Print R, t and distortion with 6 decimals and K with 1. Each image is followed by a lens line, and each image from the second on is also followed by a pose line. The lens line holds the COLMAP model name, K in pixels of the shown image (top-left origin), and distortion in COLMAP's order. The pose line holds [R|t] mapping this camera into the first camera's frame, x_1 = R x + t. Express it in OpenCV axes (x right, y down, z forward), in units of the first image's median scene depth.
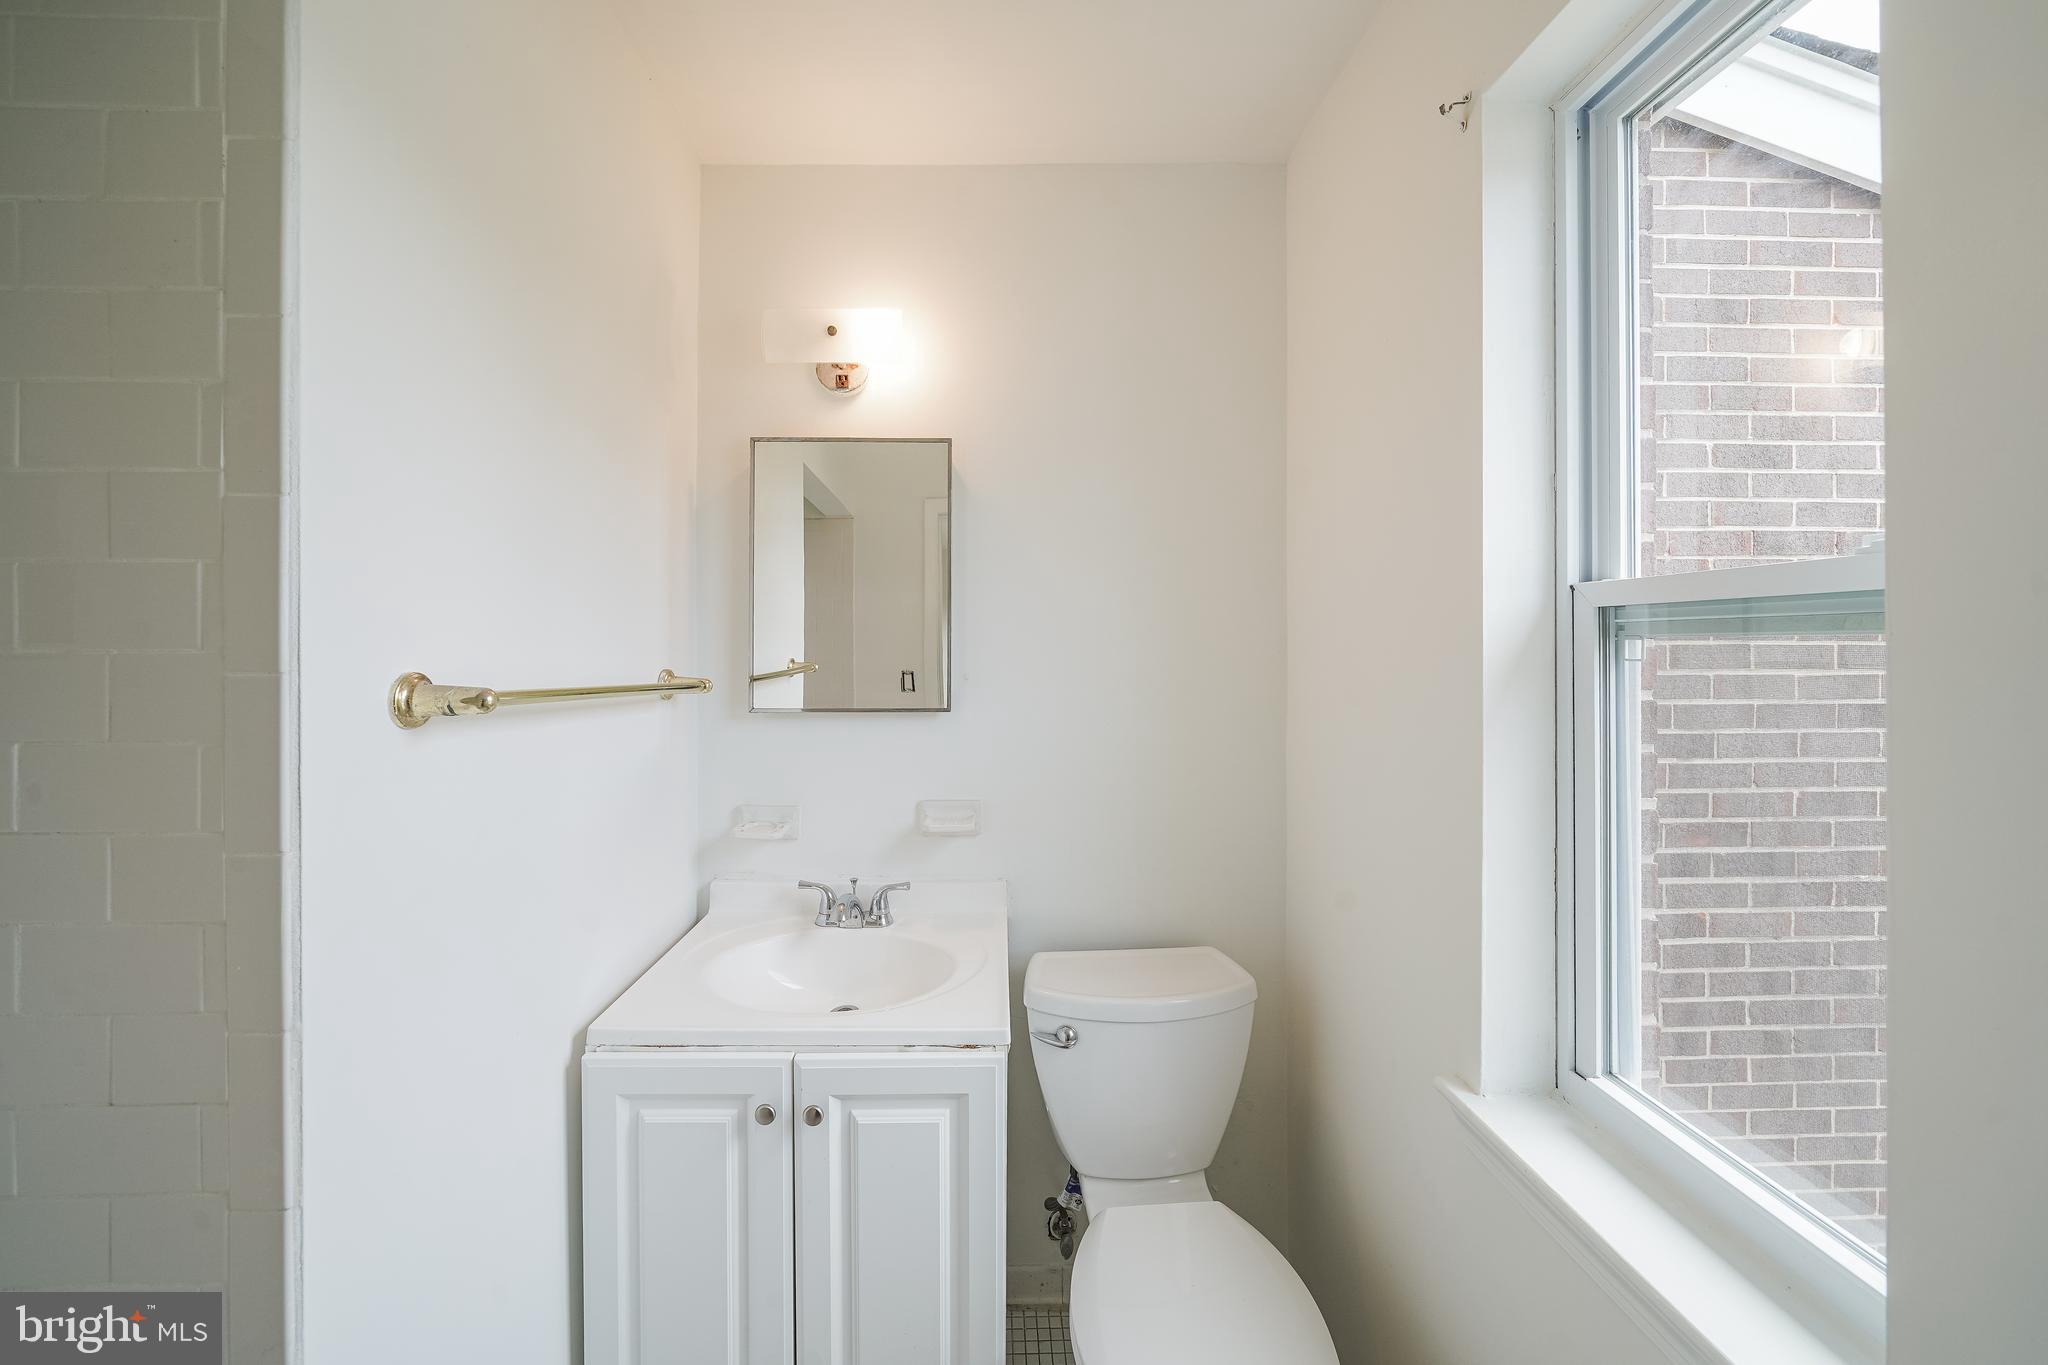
lens RADIAL K [[706.4, 0, 989.3], [0, 706.4, 645.8], [0, 0, 1]] dist [-0.008643, 0.000483]
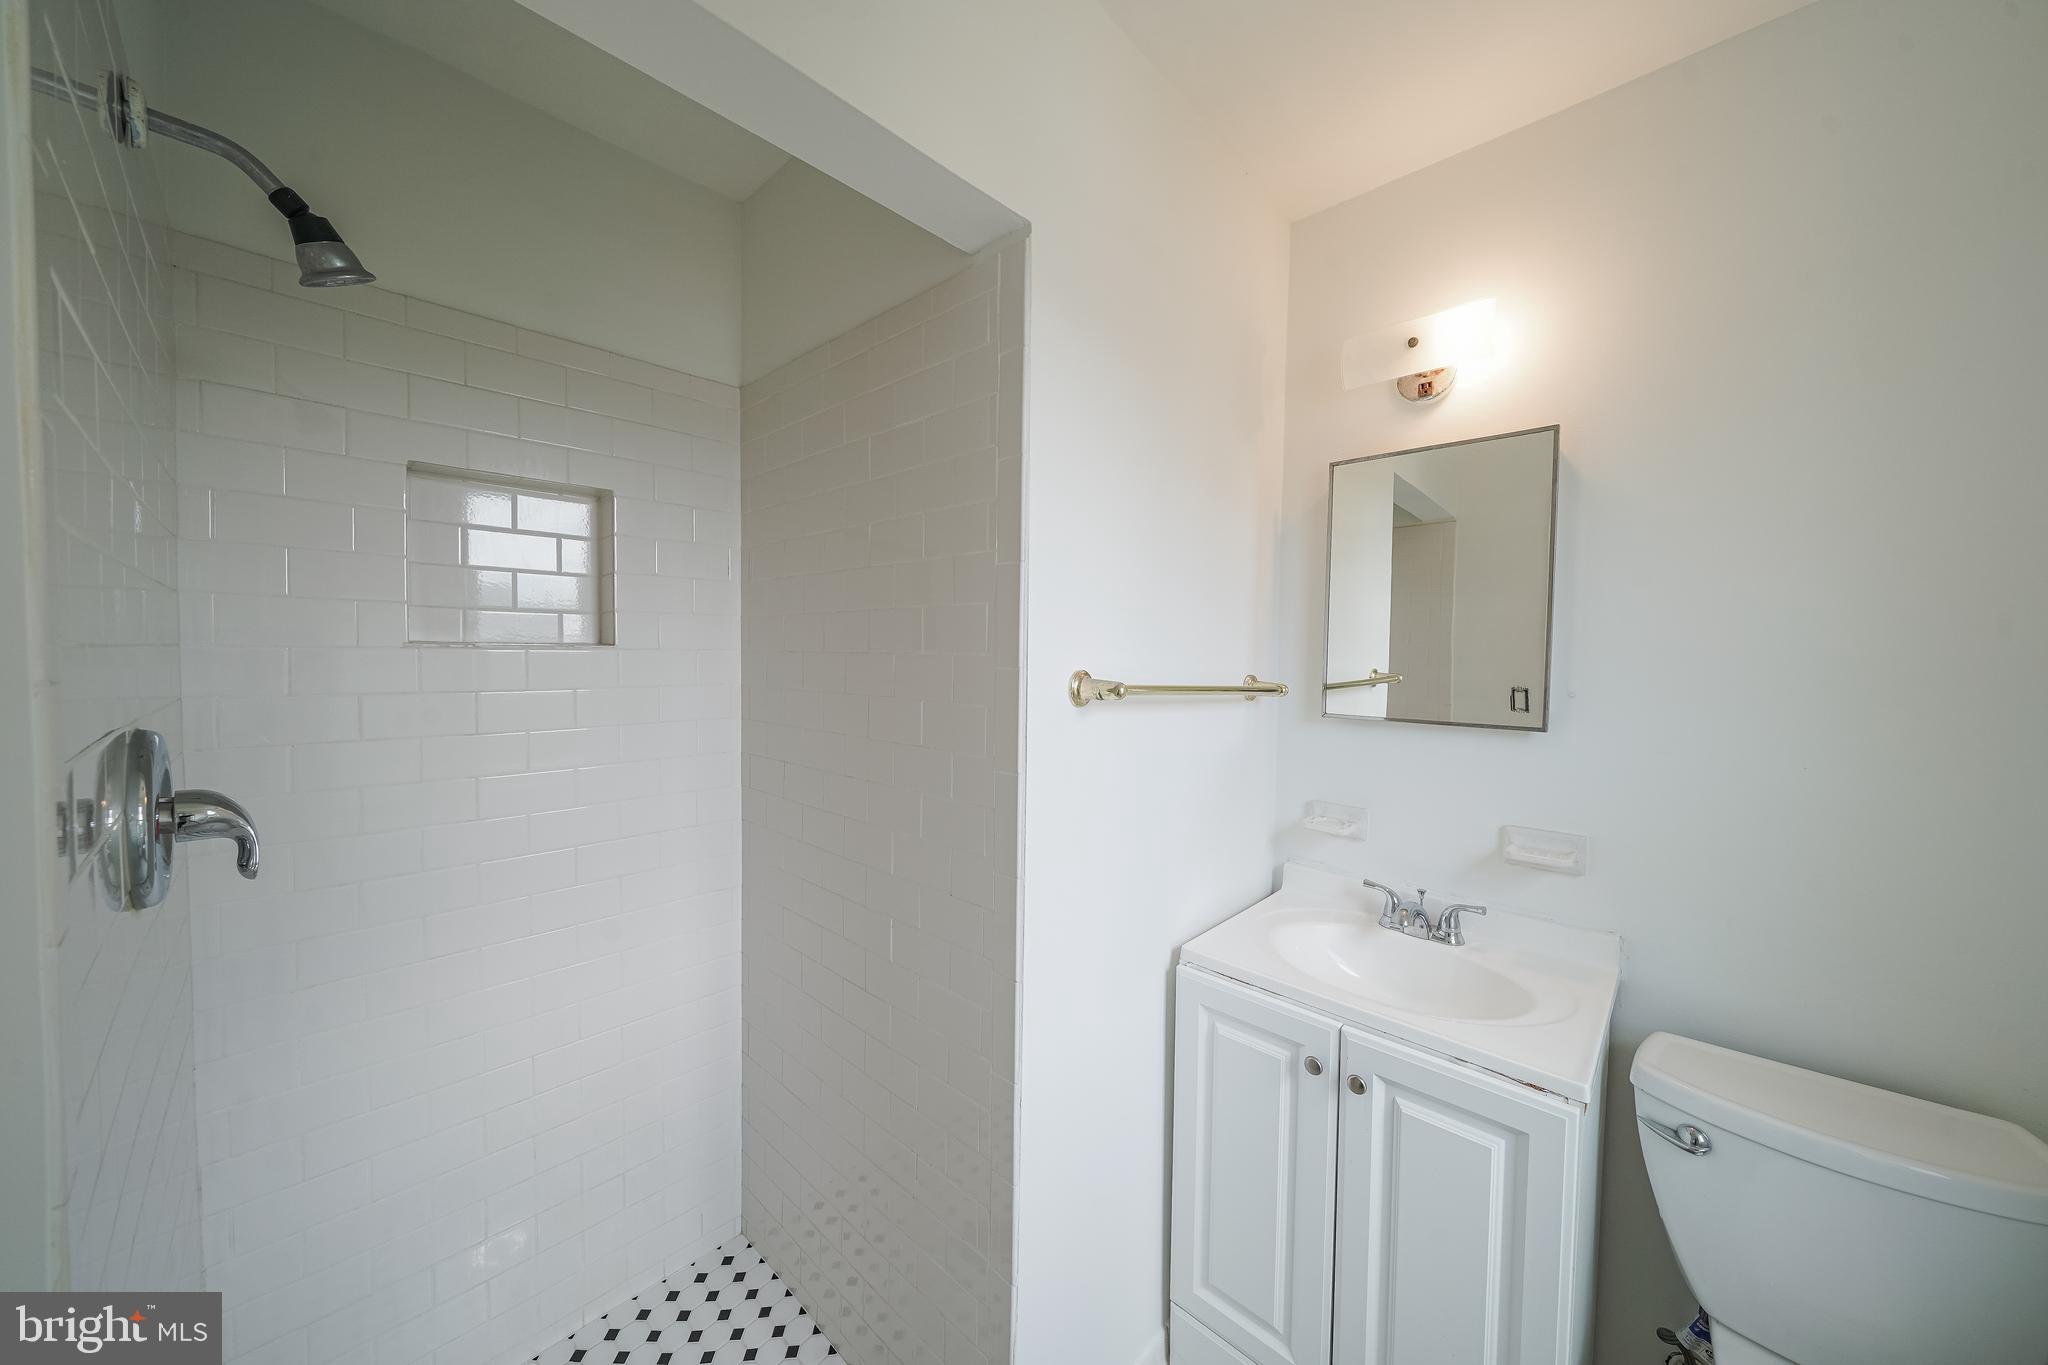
lens RADIAL K [[706.4, 0, 1029.0], [0, 706.4, 676.4], [0, 0, 1]] dist [-0.008643, 0.000483]
pose [[0.714972, 0.034855, -0.698284, 0.101870], [-0.013574, 0.999260, 0.035980, -0.001251], [0.699021, -0.016247, 0.714916, -0.105125]]
